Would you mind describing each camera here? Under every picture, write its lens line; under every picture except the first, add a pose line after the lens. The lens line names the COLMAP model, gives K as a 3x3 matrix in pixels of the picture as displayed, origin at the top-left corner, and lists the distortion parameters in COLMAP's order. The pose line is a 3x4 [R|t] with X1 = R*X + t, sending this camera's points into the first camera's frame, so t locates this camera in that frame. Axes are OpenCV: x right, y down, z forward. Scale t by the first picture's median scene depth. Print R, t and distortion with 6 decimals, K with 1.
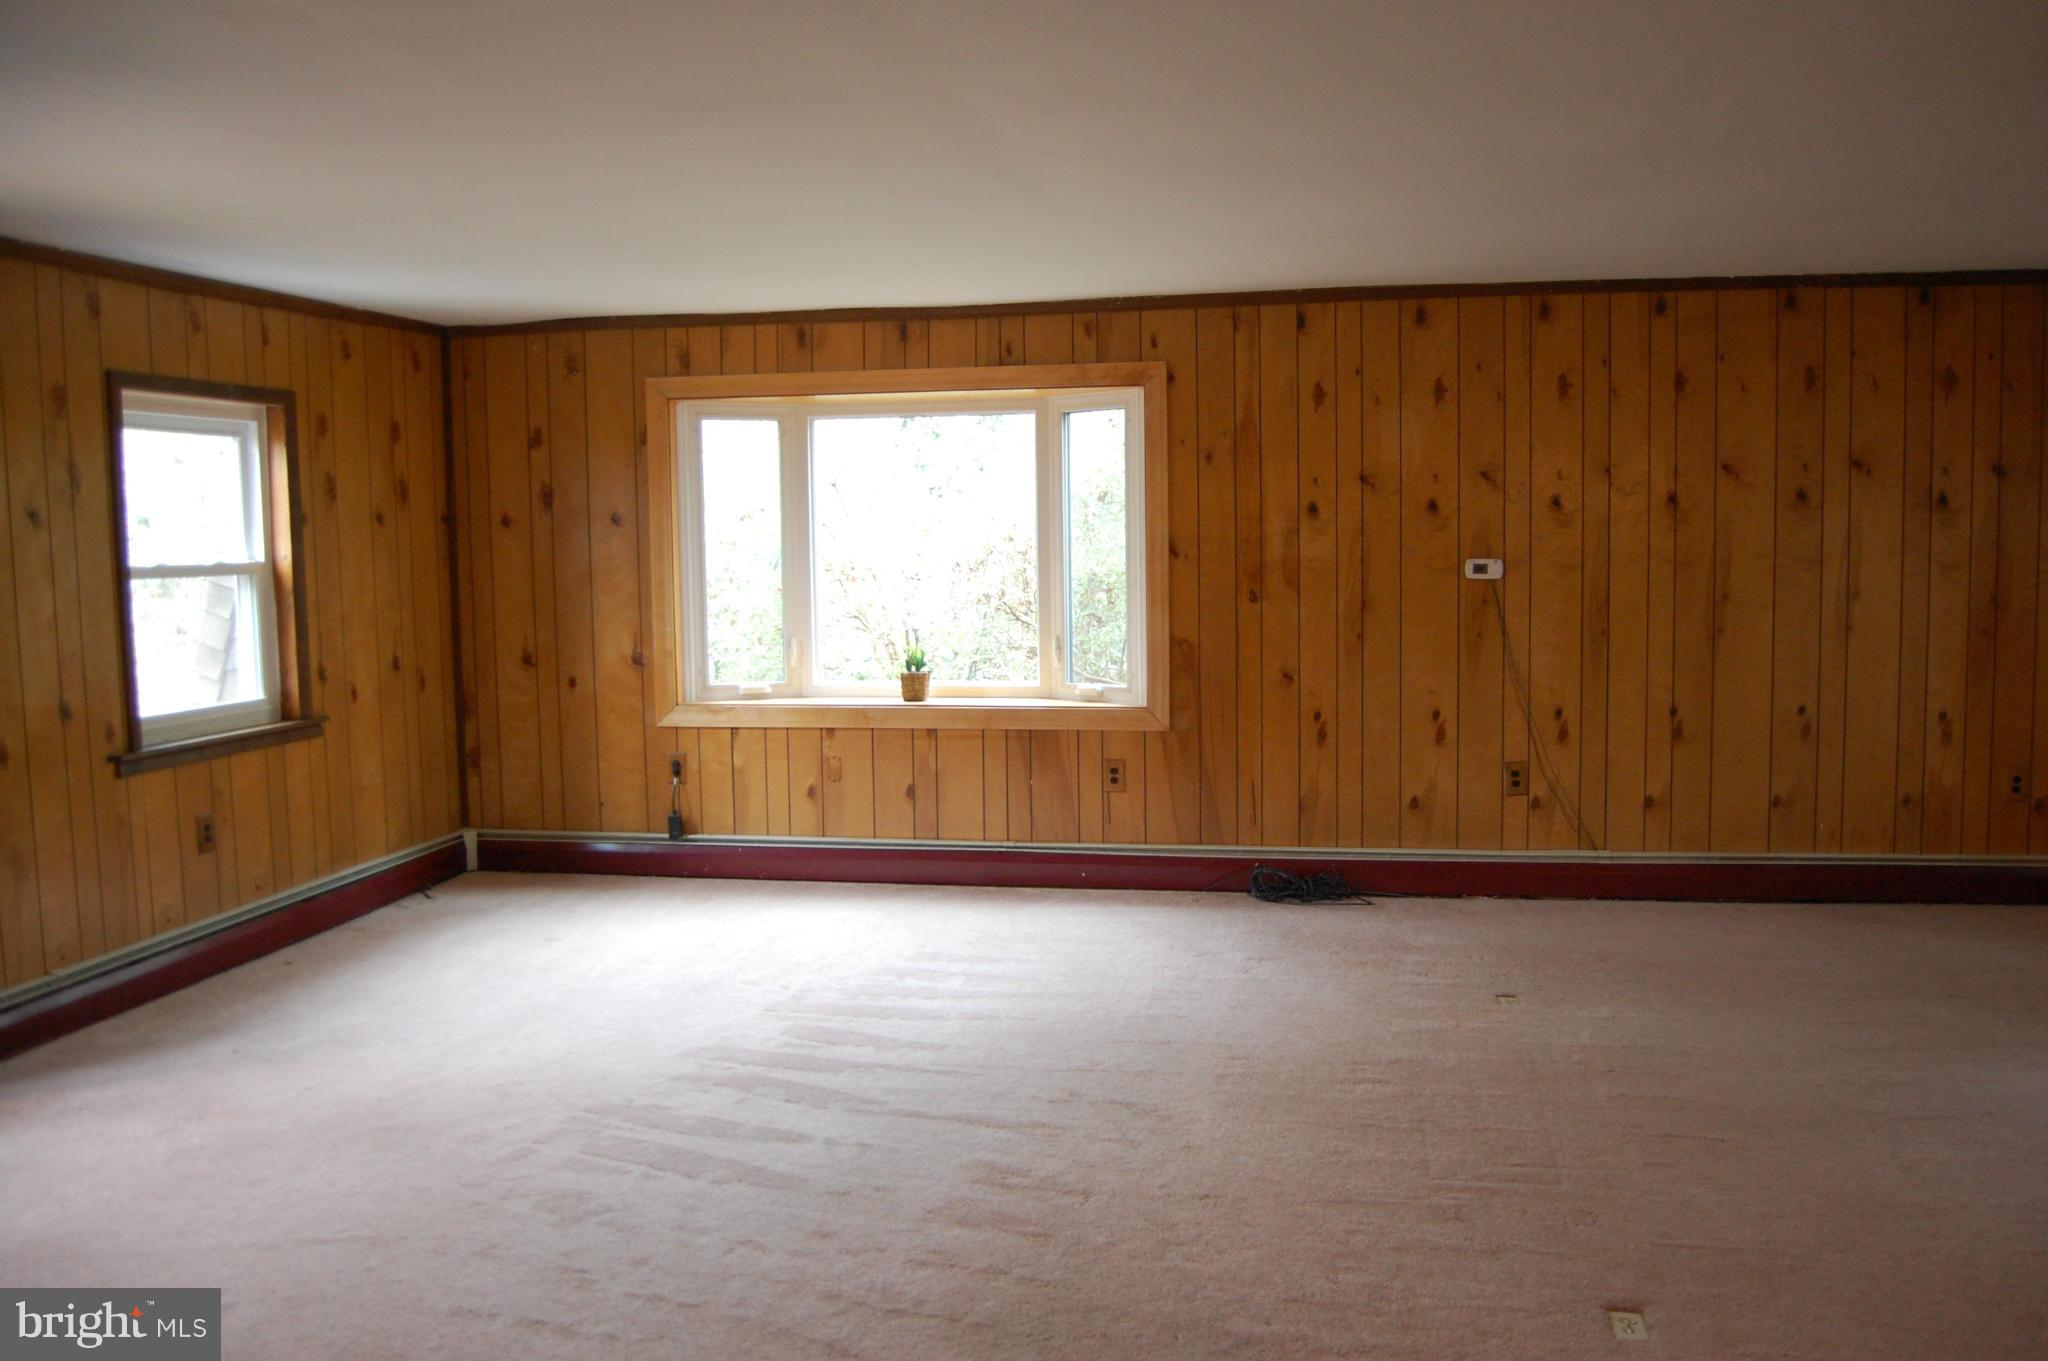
lens RADIAL K [[1630.1, 0, 1064.8], [0, 1630.1, 669.0], [0, 0, 1]] dist [-0.069154, 0.011757]
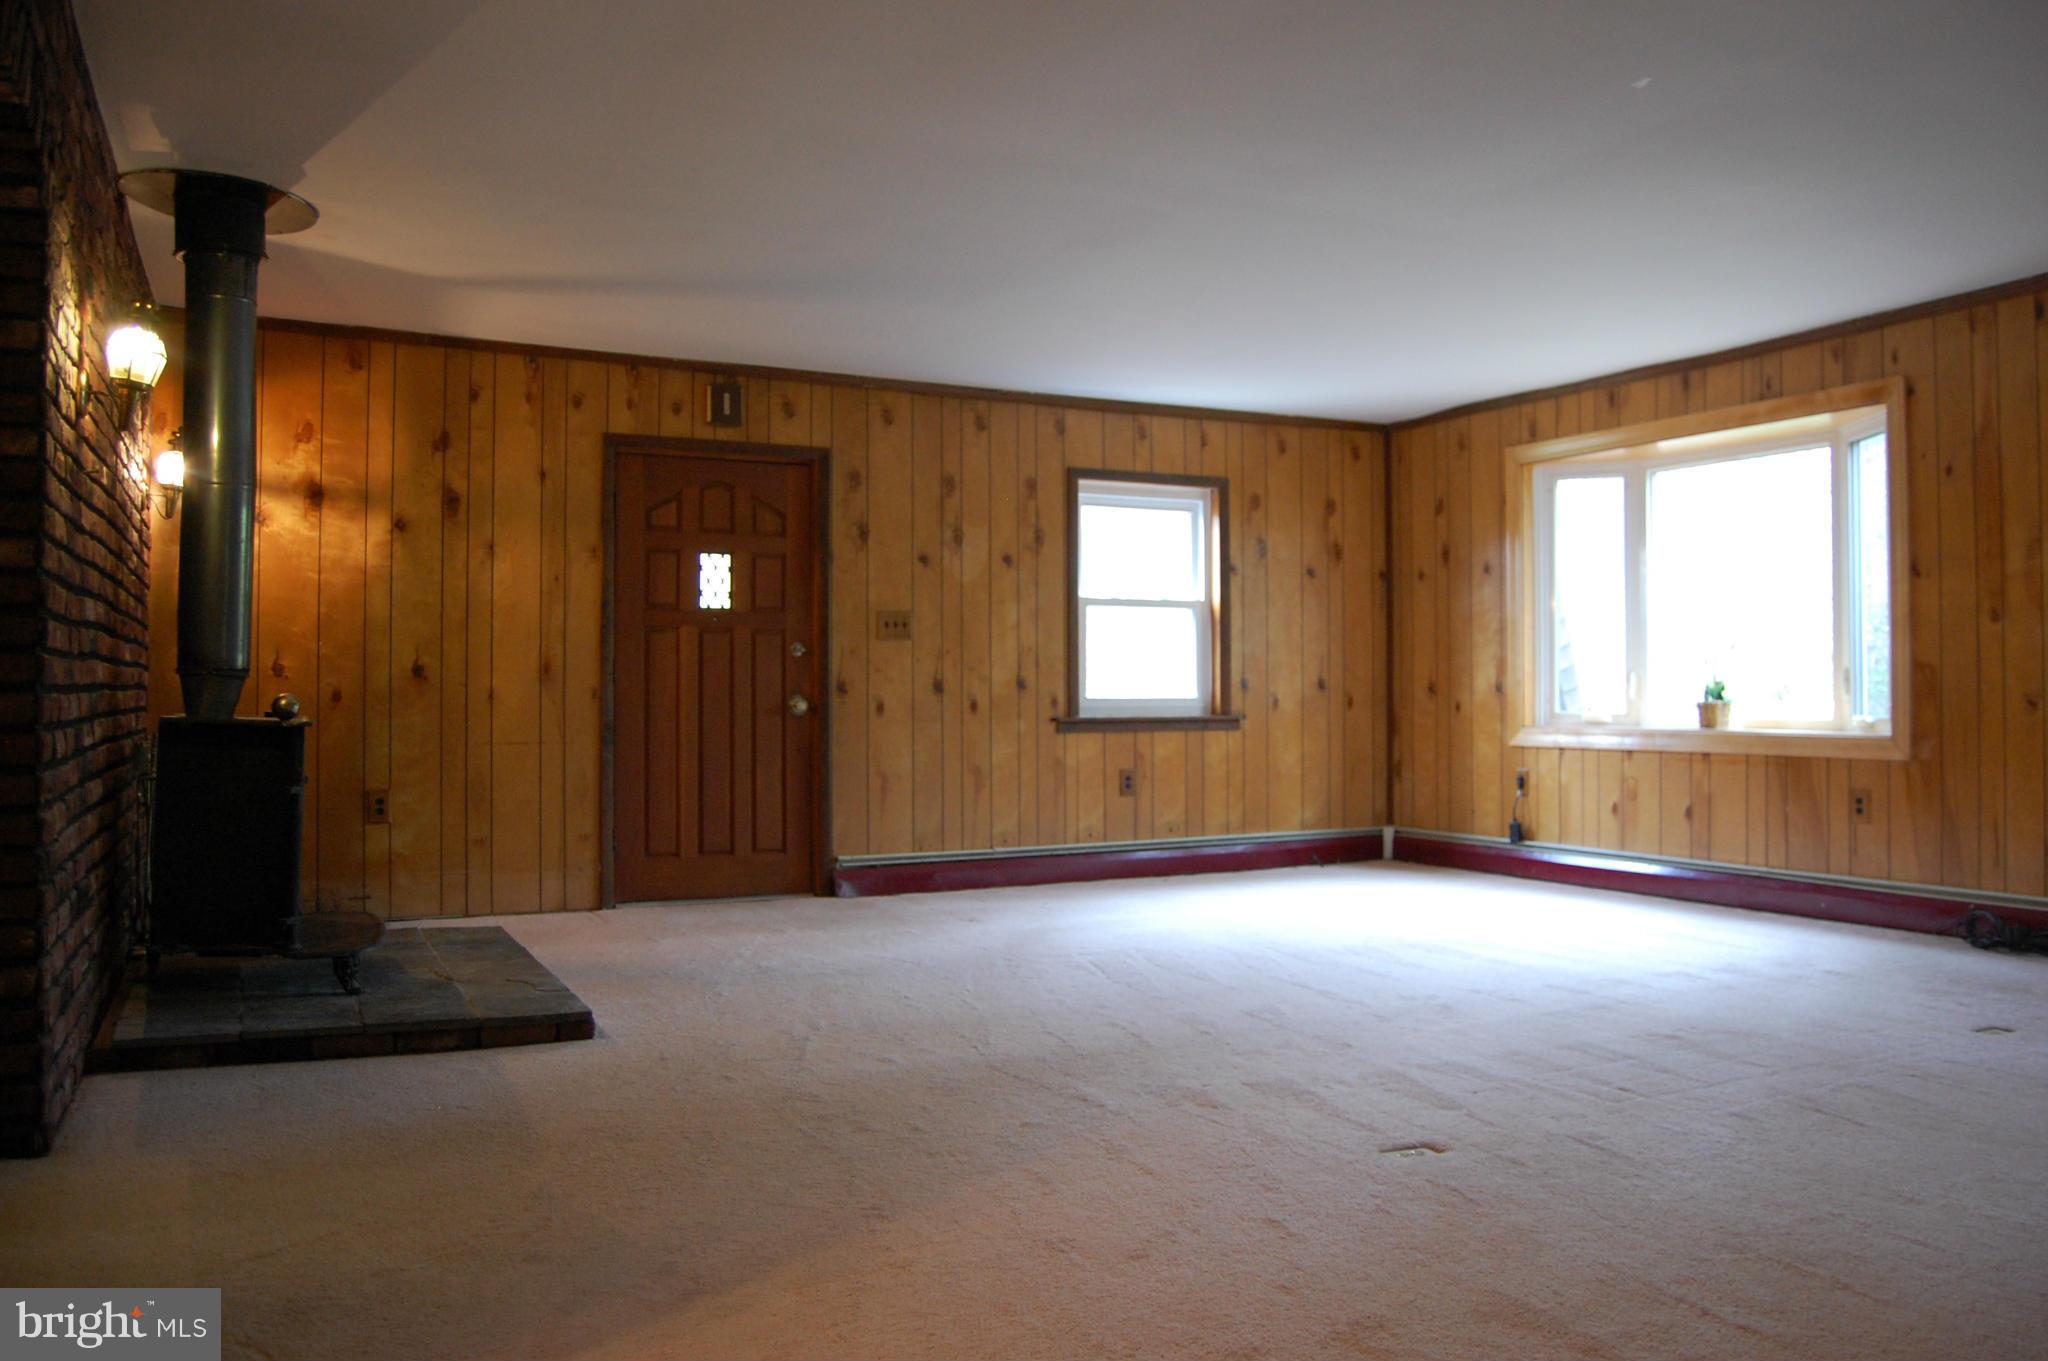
lens RADIAL K [[1630.1, 0, 1064.8], [0, 1630.1, 669.0], [0, 0, 1]] dist [-0.069154, 0.011757]
pose [[0.607717, 0.000414, -0.794153, 0.511236], [-0.074610, 0.995607, -0.056575, 0.075557], [0.790641, 0.093633, 0.605078, 0.047112]]
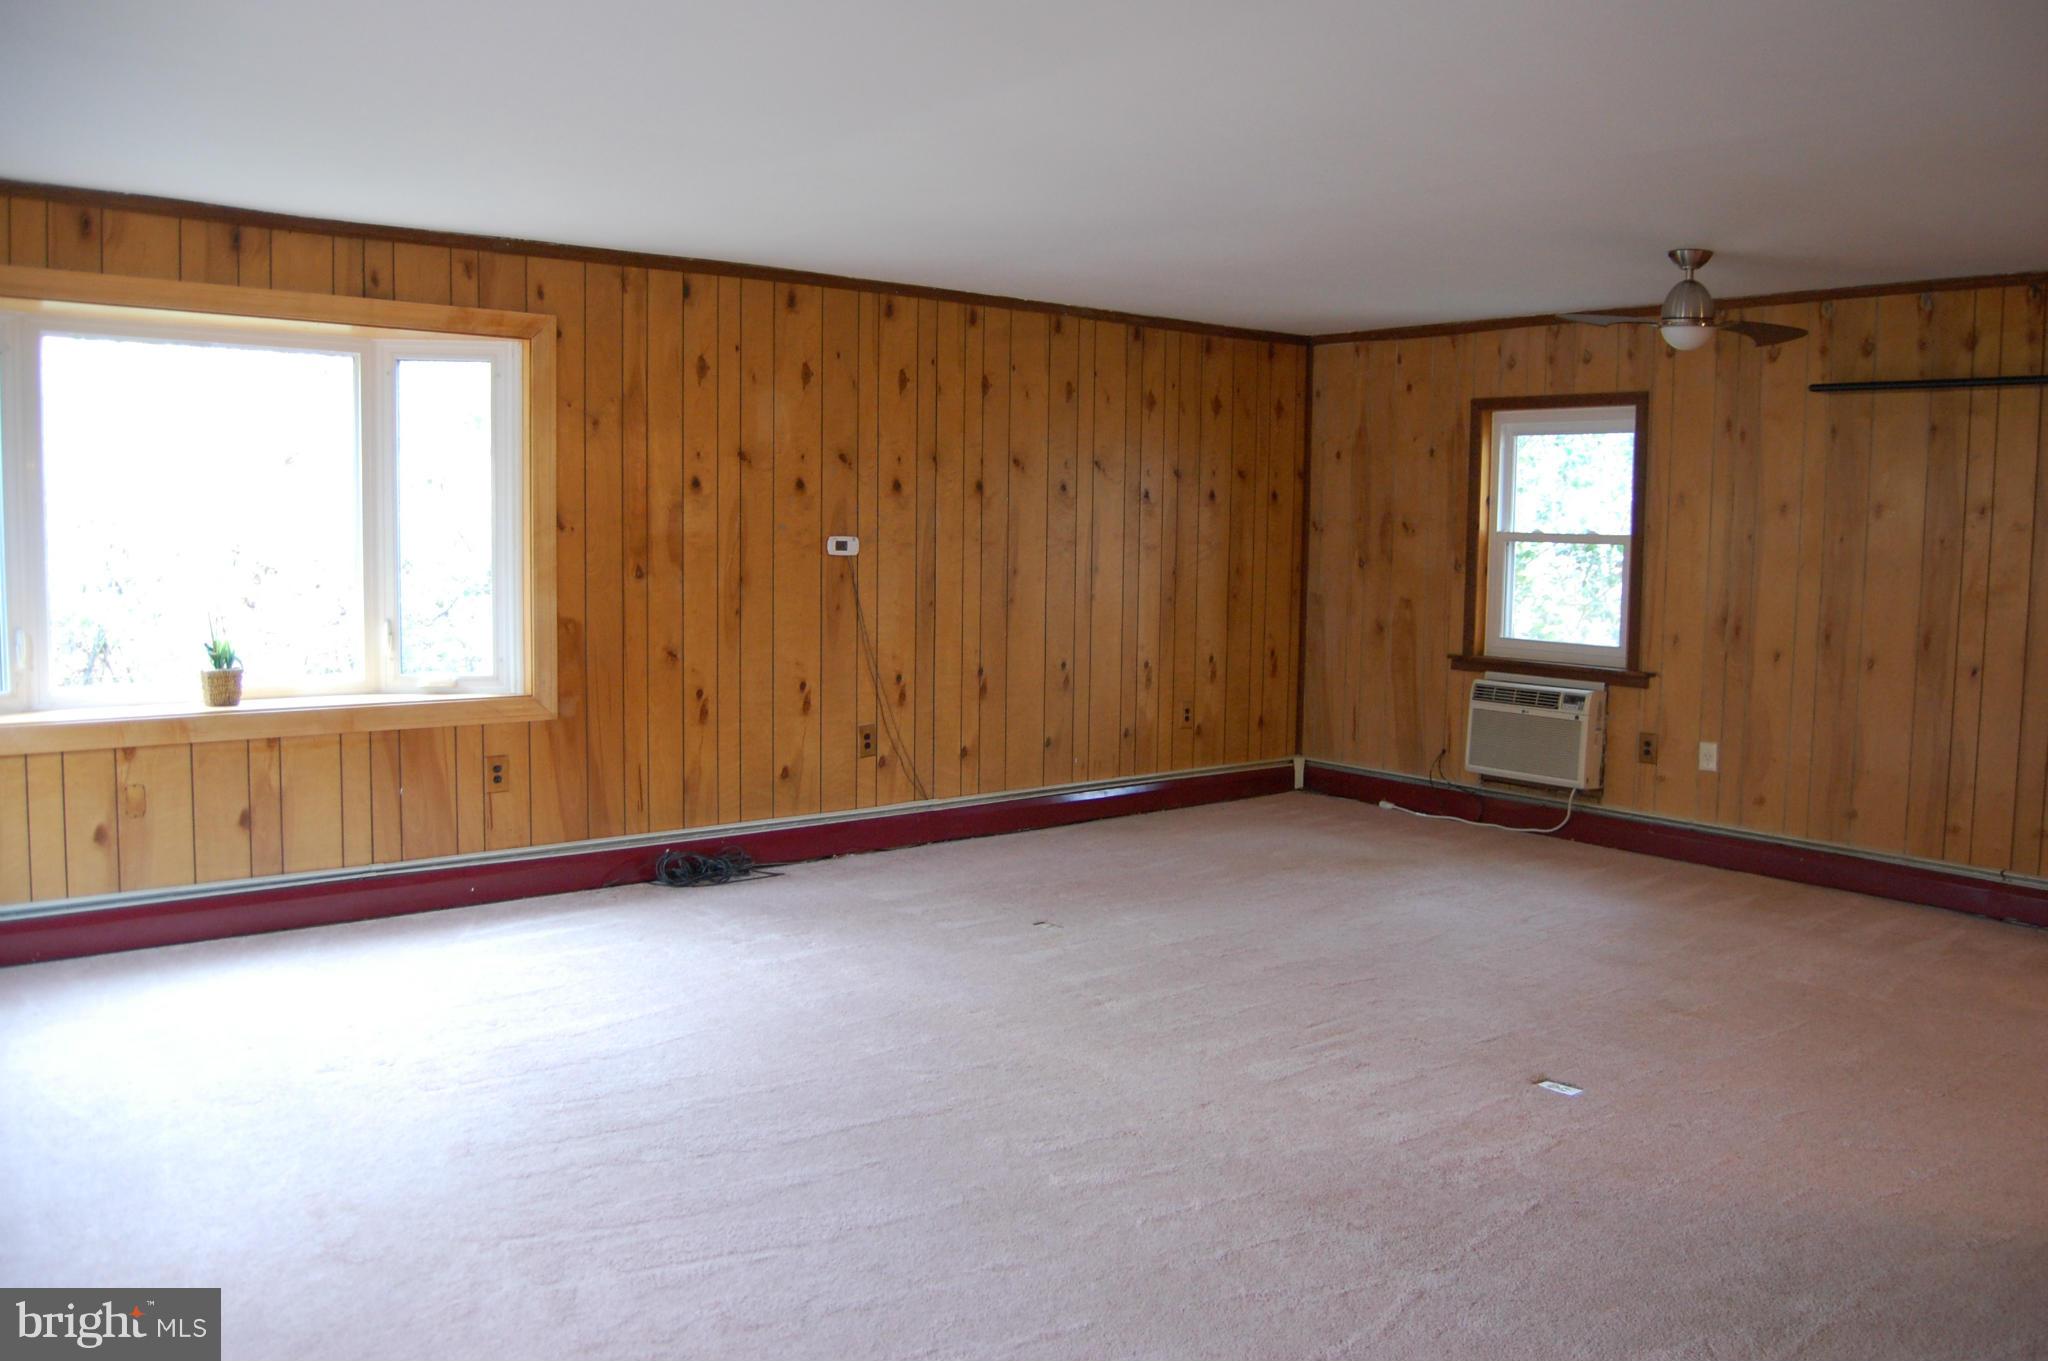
lens RADIAL K [[1630.1, 0, 1064.8], [0, 1630.1, 669.0], [0, 0, 1]] dist [-0.069154, 0.011757]
pose [[0.641962, -0.044324, 0.765454, -0.455560], [0.037327, 0.998951, 0.026540, -0.003949], [-0.765827, 0.011534, 0.642943, 0.198972]]
